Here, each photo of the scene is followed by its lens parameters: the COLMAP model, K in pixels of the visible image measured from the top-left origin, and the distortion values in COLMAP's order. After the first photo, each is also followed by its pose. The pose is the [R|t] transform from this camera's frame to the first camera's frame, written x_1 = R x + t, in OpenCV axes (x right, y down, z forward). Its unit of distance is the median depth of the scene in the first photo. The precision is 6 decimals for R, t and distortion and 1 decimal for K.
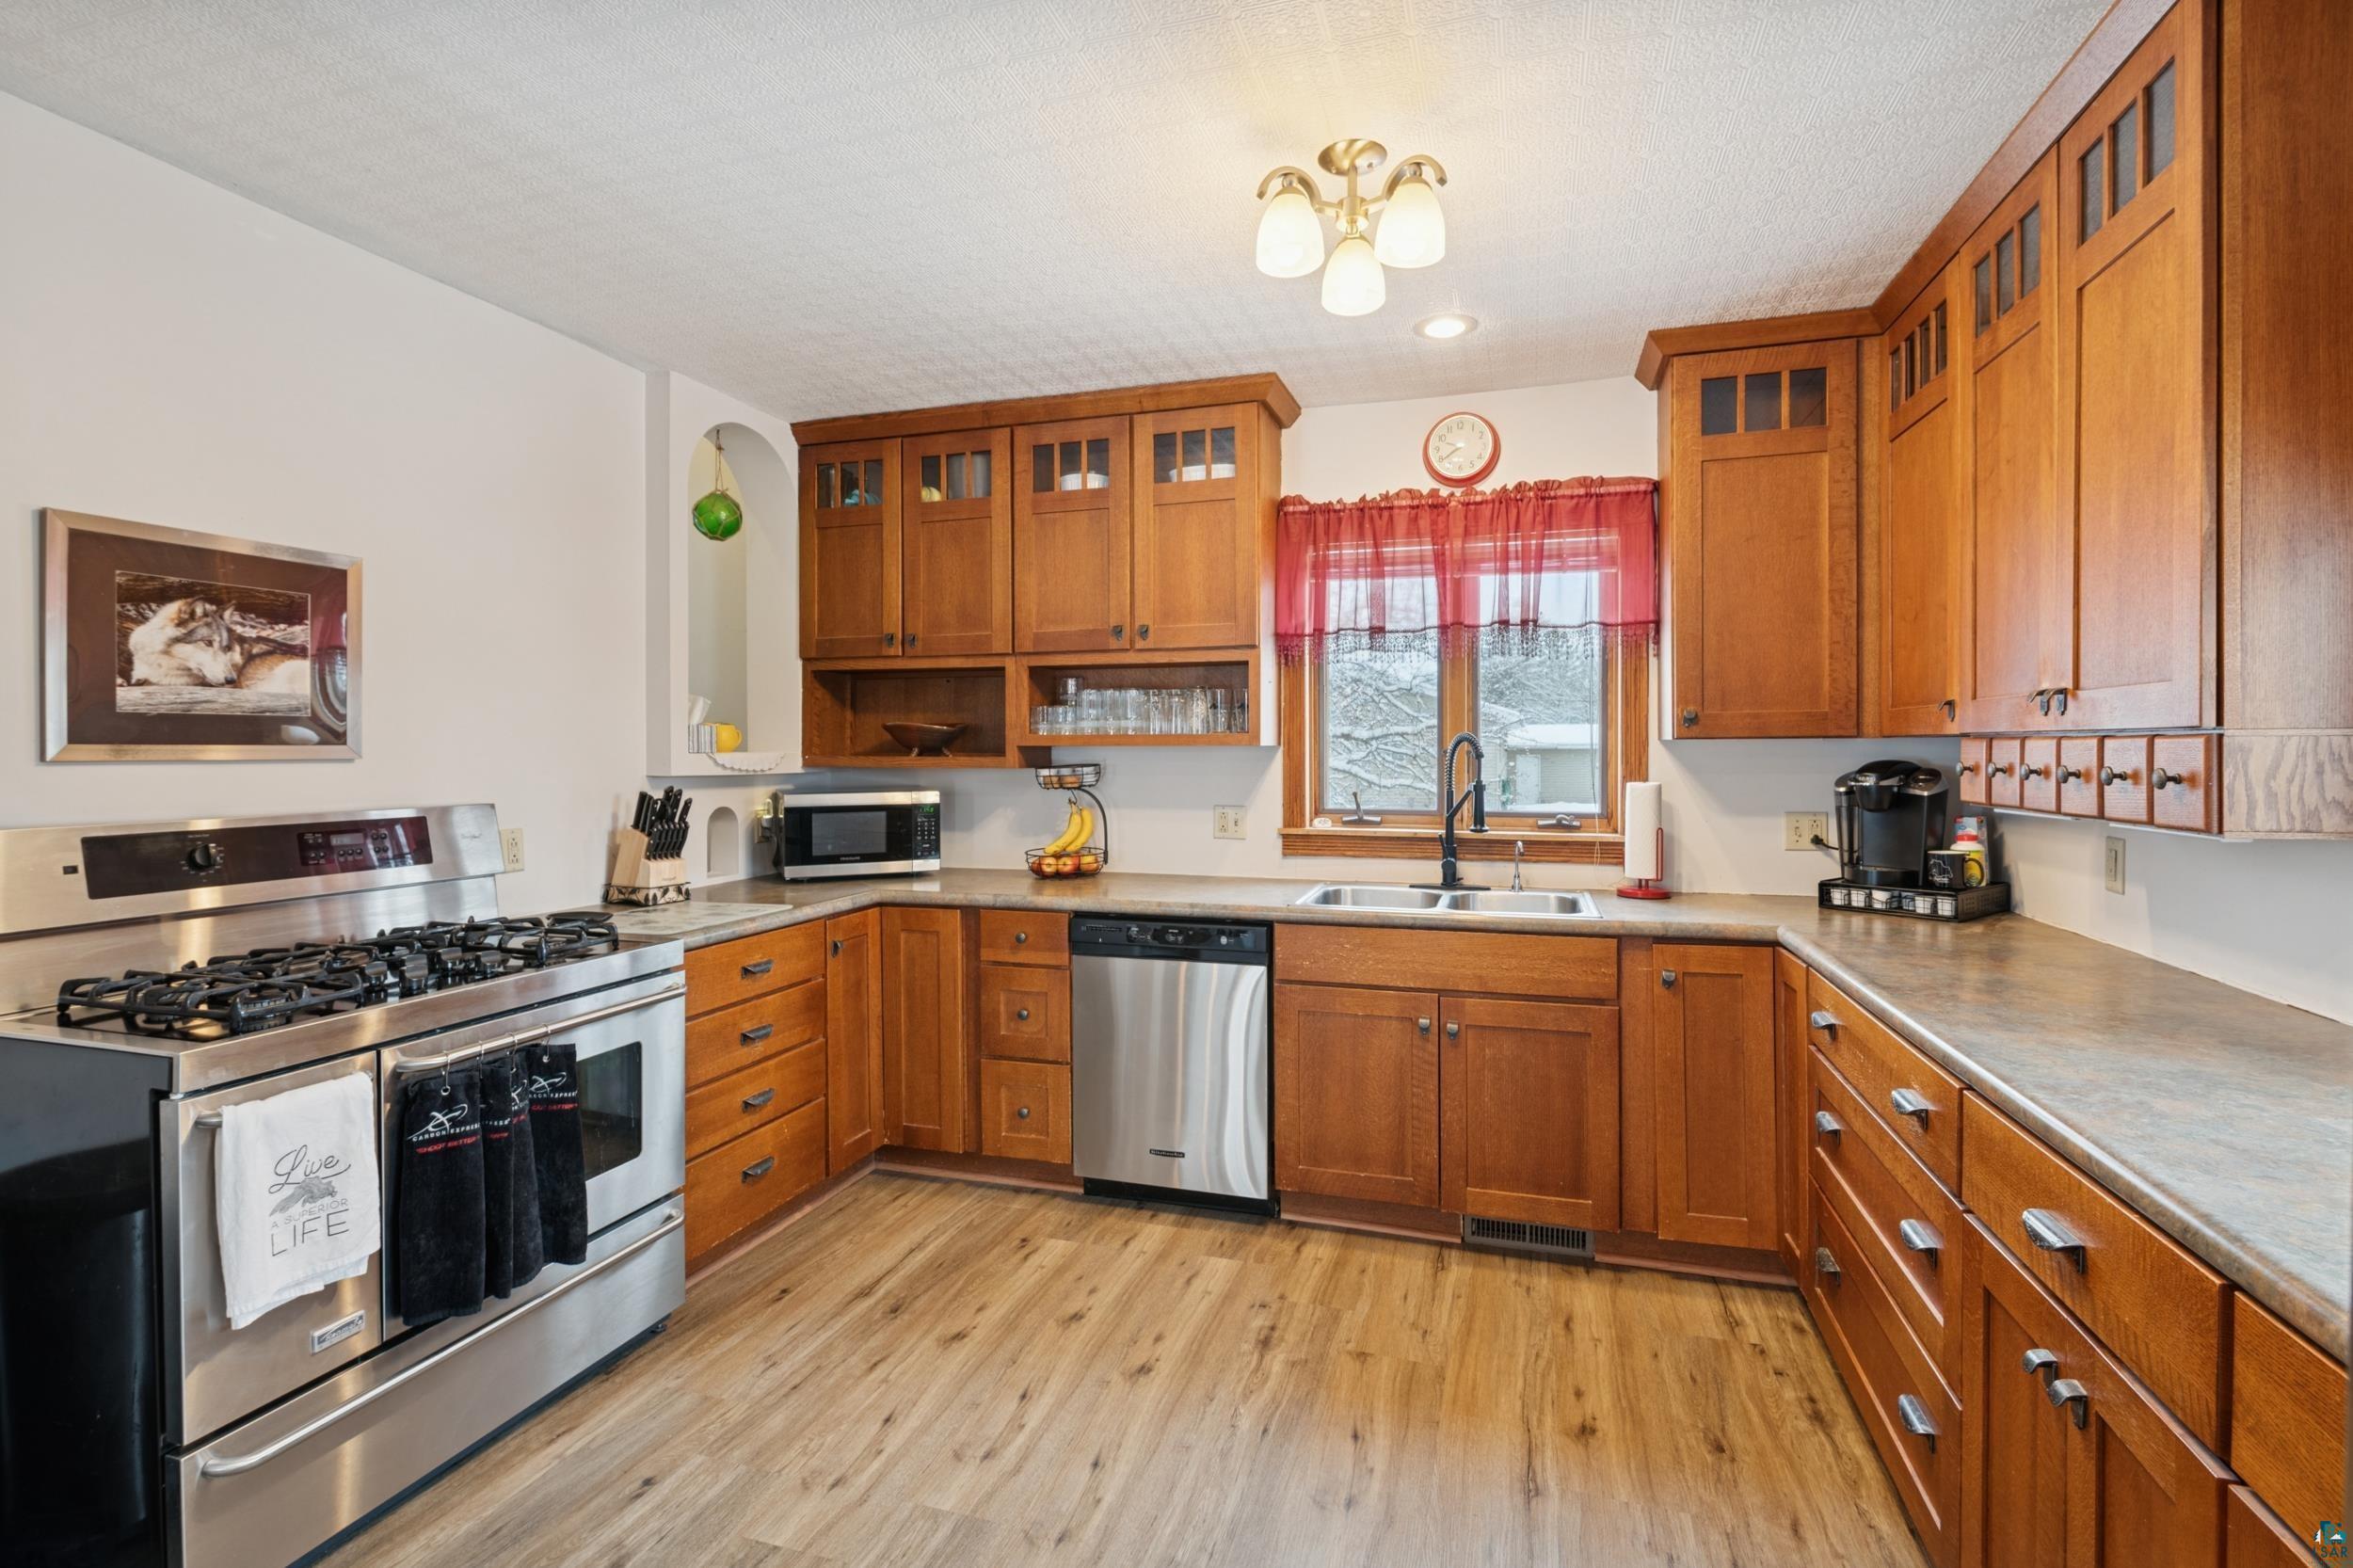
lens RADIAL K [[1092.5, 0, 1187.0], [0, 1092.5, 763.4], [0, 0, 1]] dist [-0.002782, -0.001126]
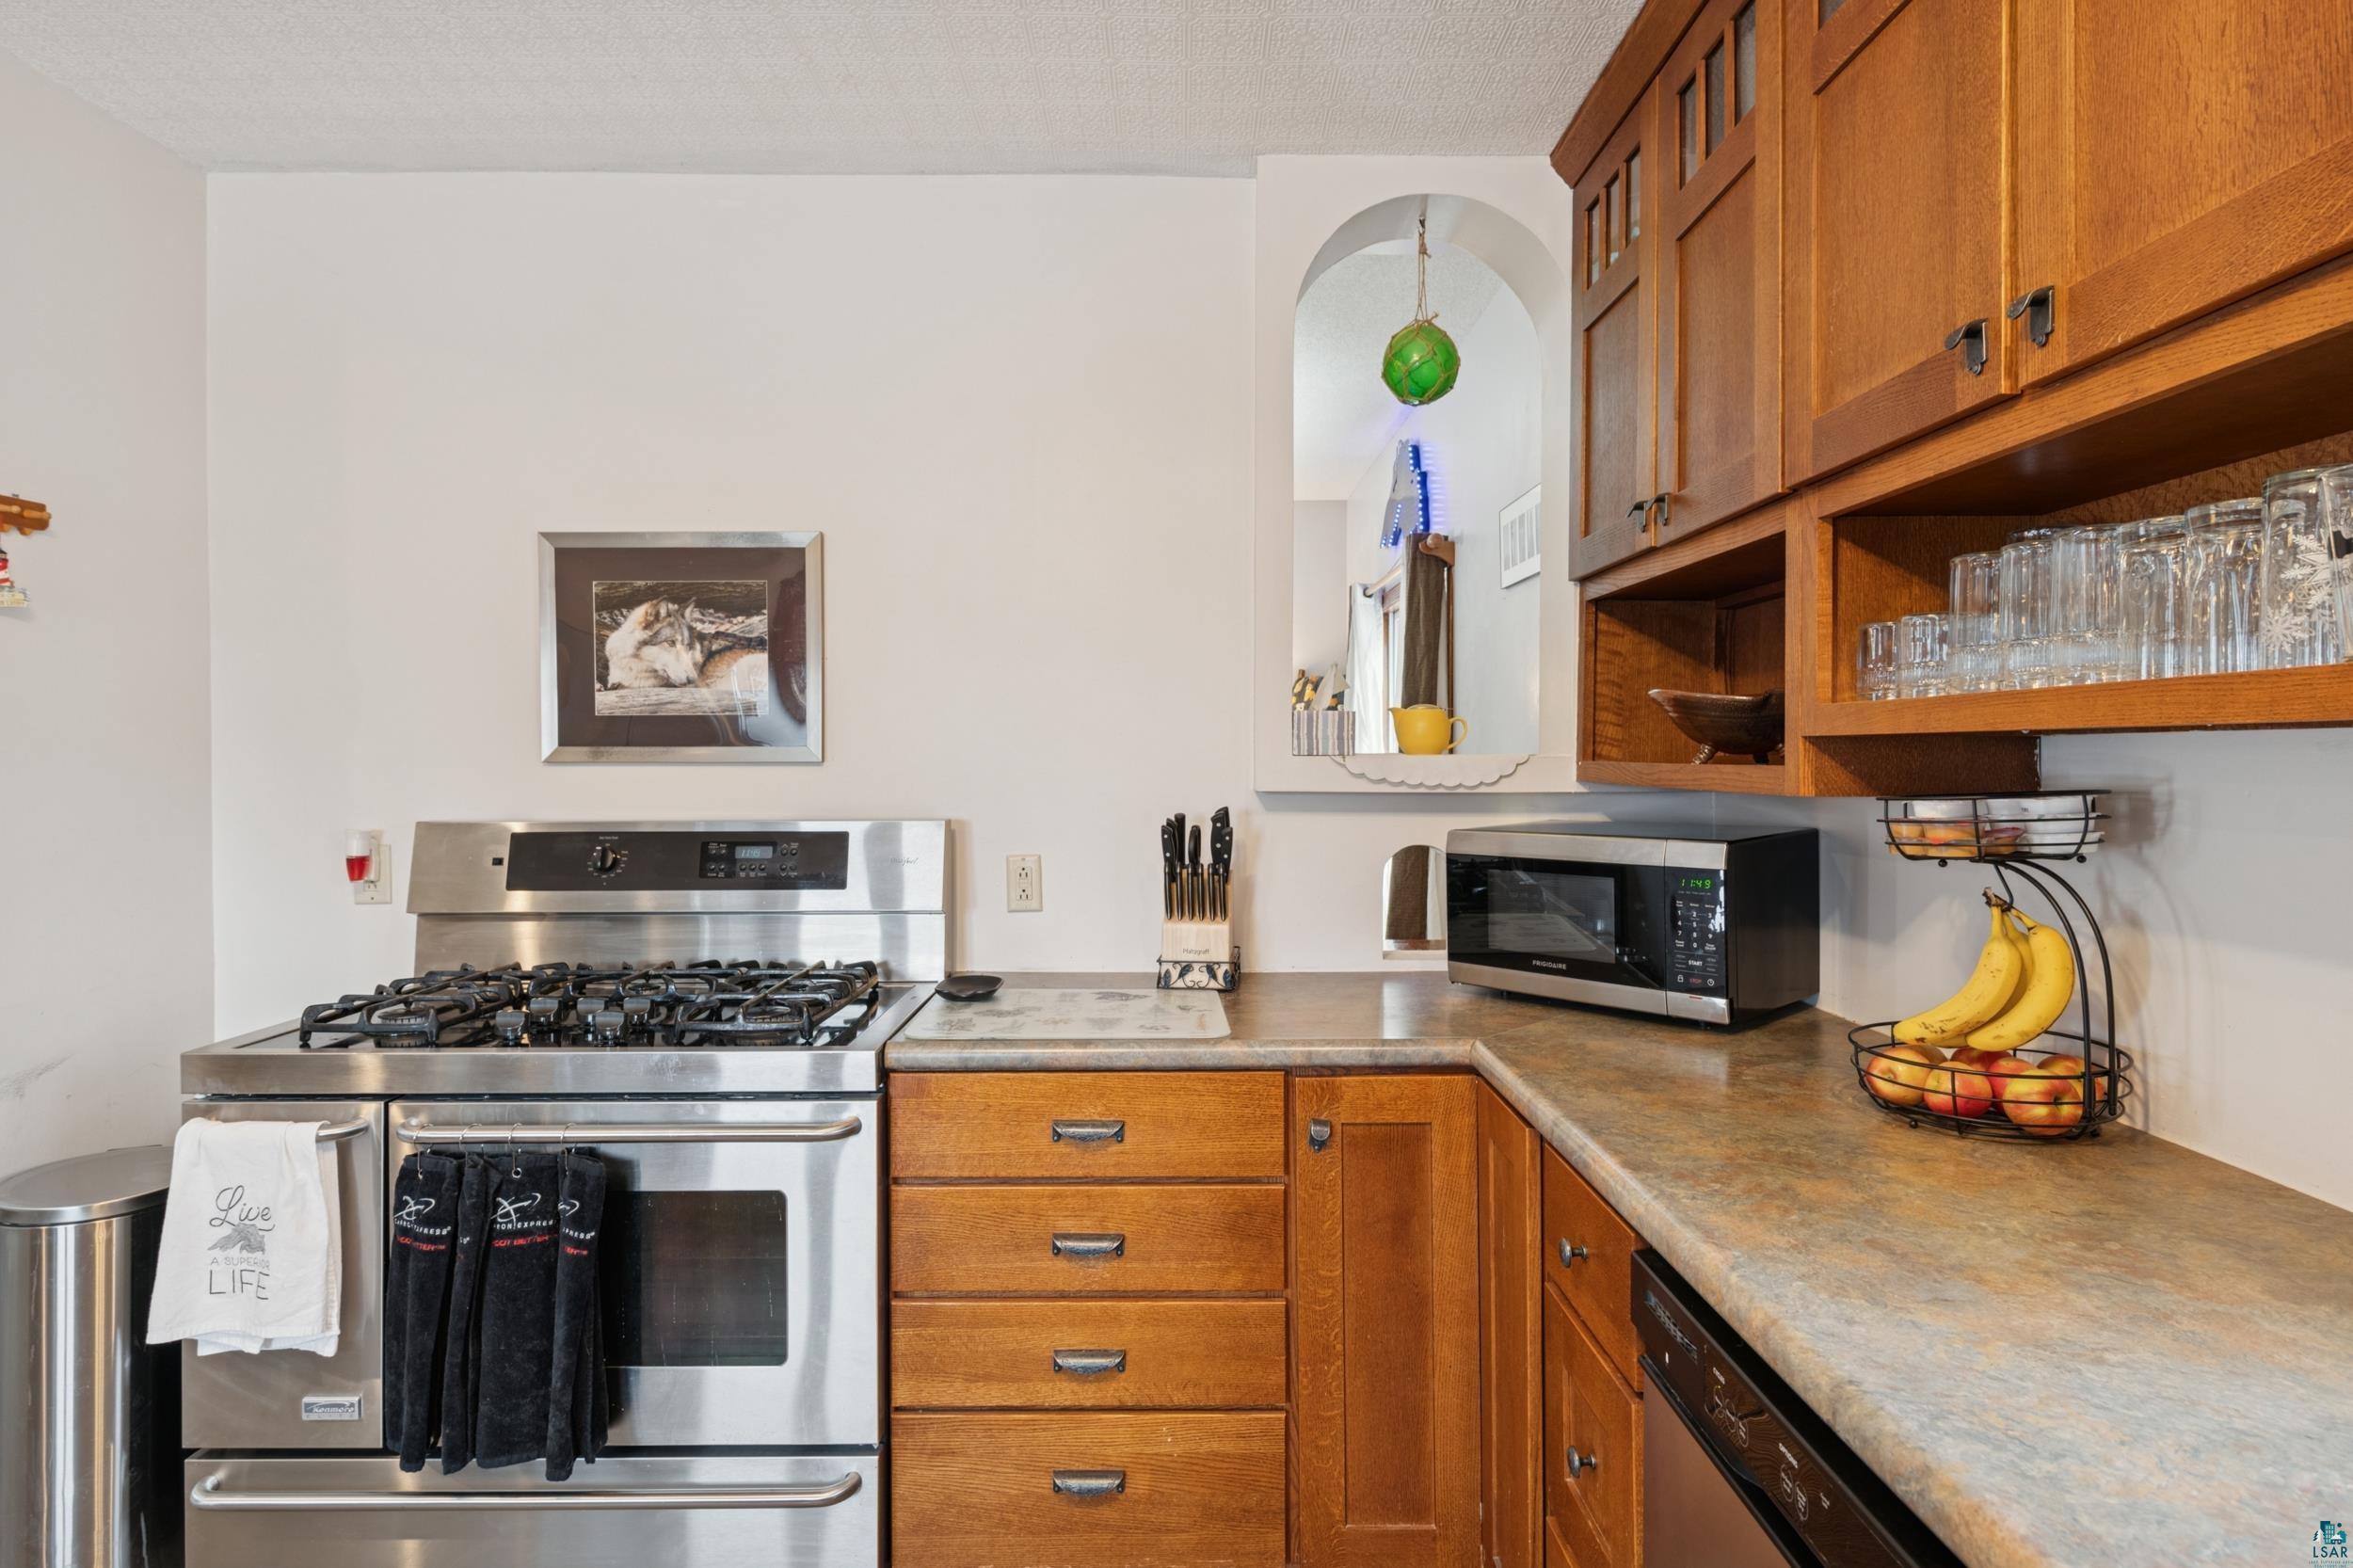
lens RADIAL K [[1244.3, 0, 1173.5], [0, 1244.3, 768.3], [0, 0, 1]] dist [0.002465, -0.000600]
pose [[0.293751, 0.009323, -0.955836, 0.234856], [-0.010393, 0.999924, 0.006559, -0.006954], [0.955825, 0.008008, 0.293826, 0.827709]]
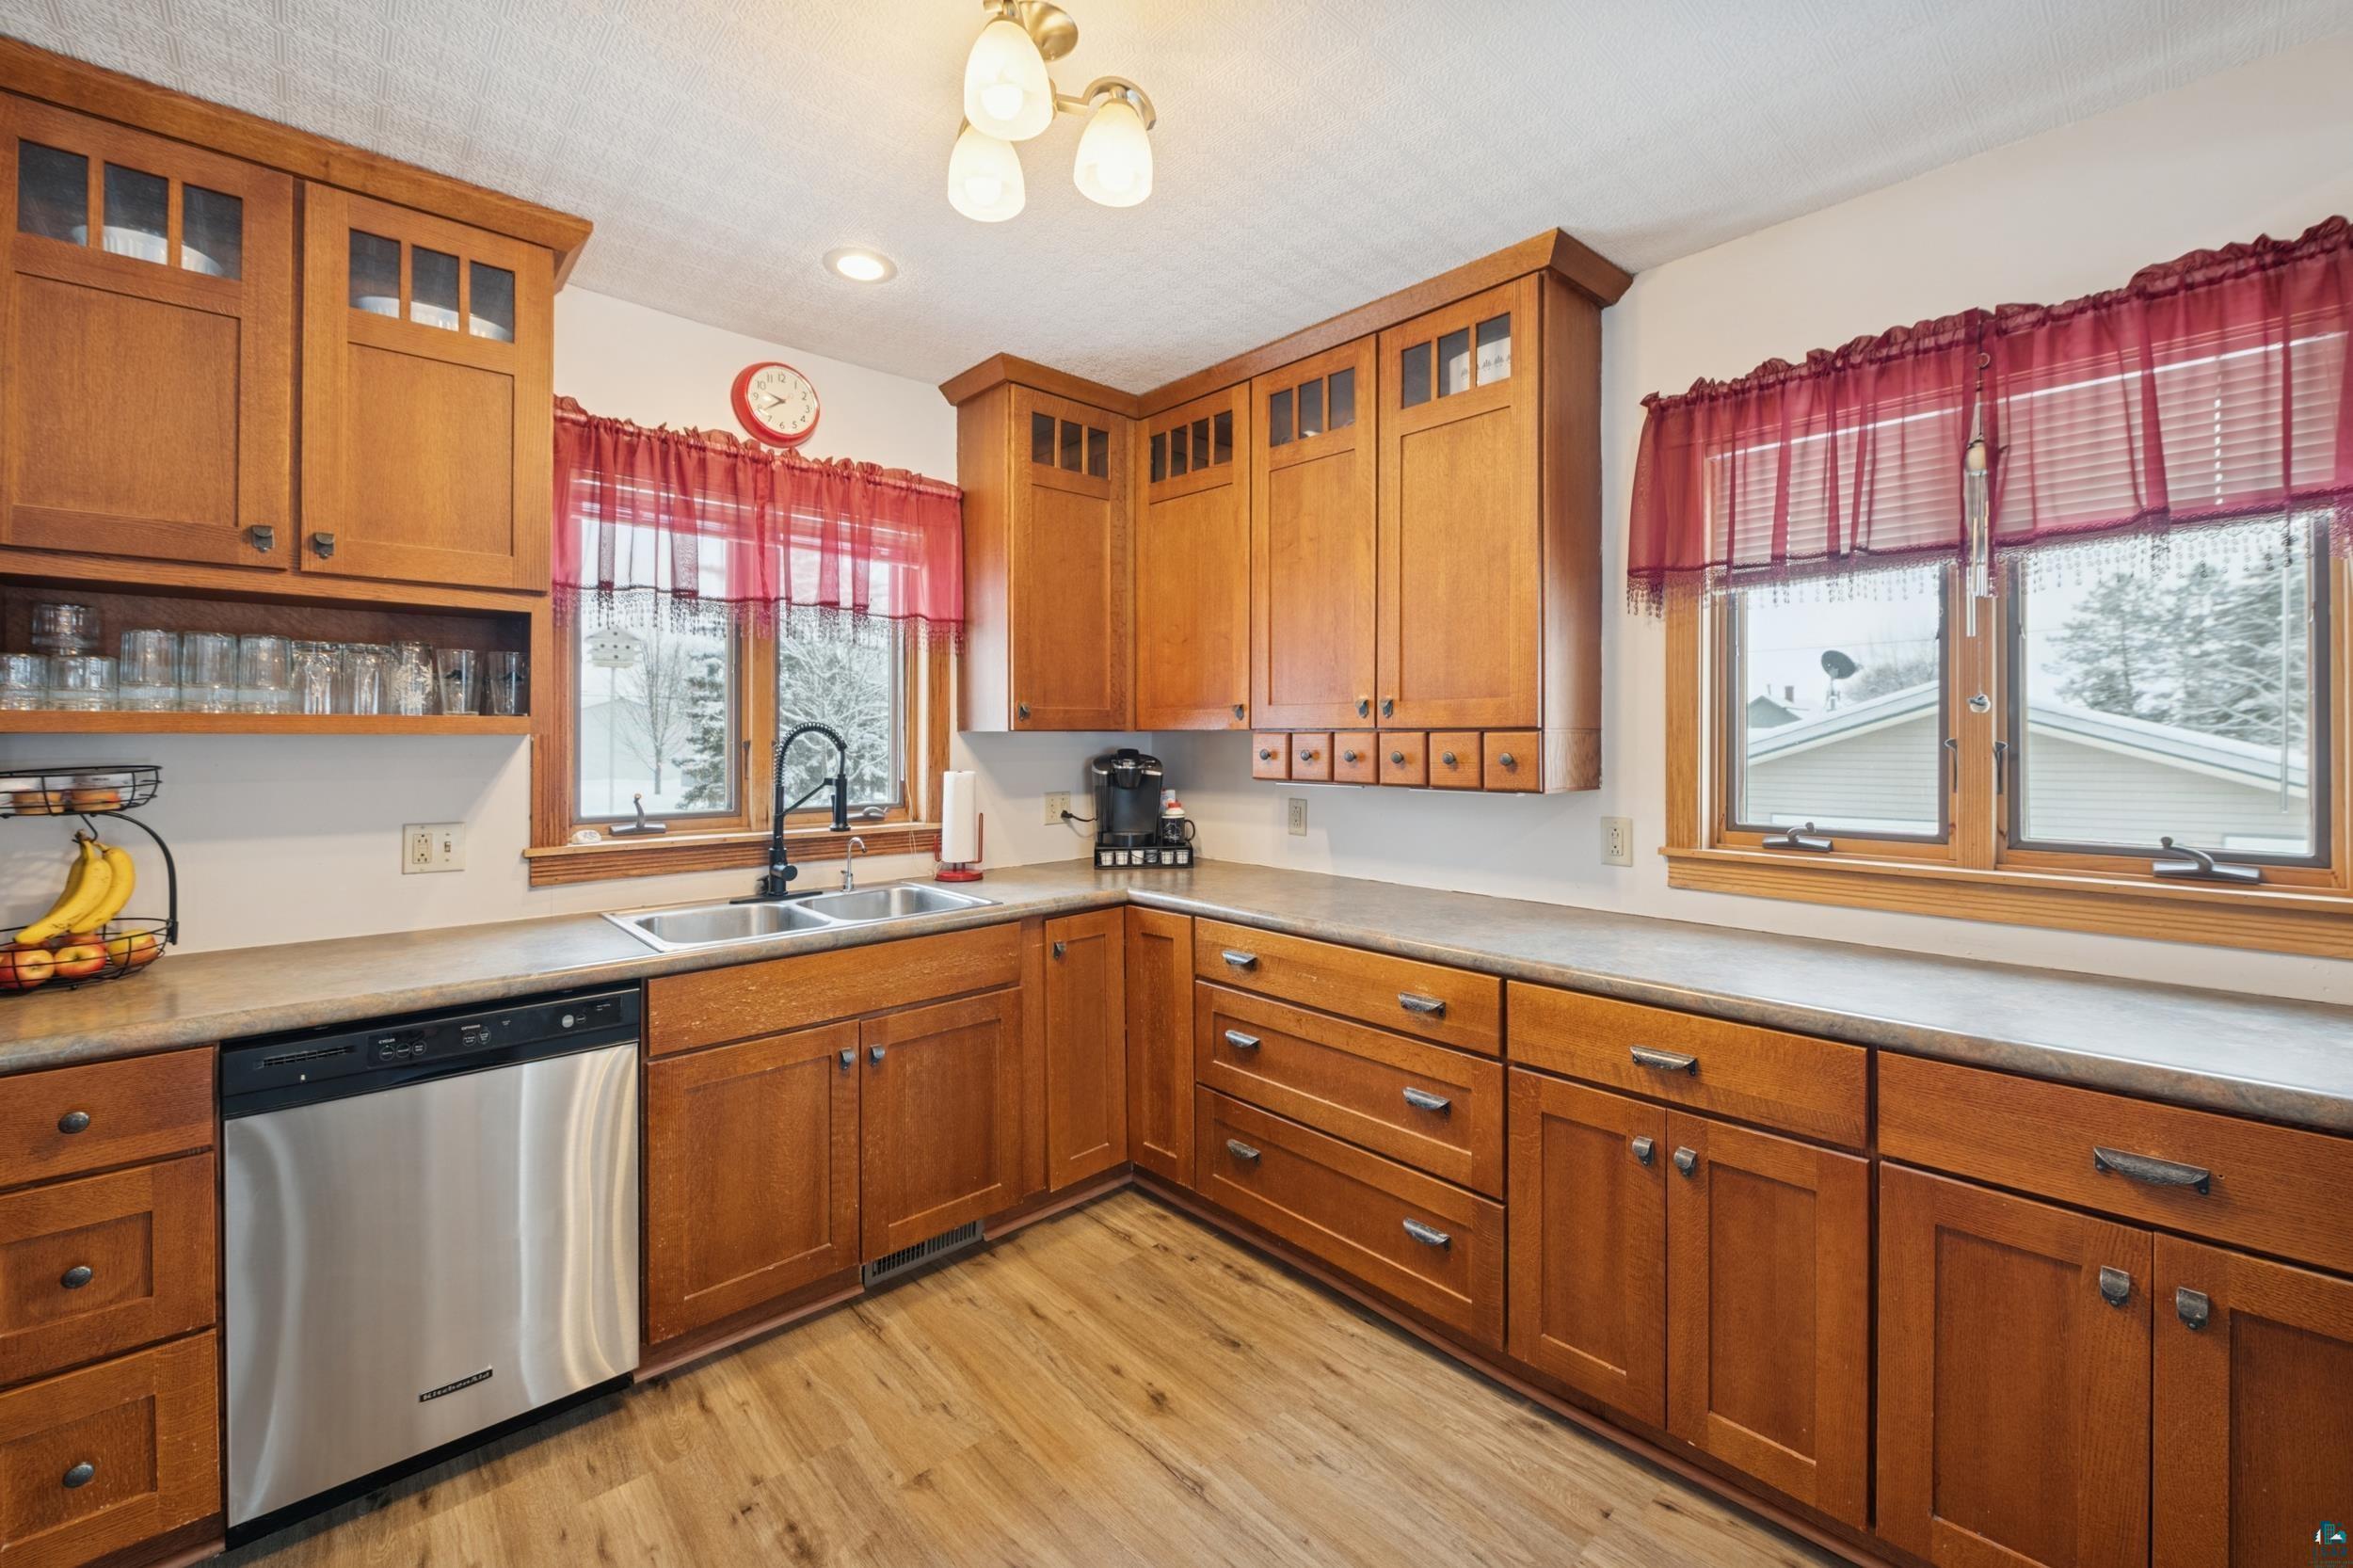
lens RADIAL K [[936.9, 0, 1189.6], [0, 936.9, 739.7], [0, 0, 1]] dist [-0.006657, -0.000982]
pose [[0.501027, 0.001562, 0.865430, -0.289548], [0.011078, 0.999905, -0.008217, -0.004190], [-0.865361, 0.013704, 0.500962, 0.392509]]
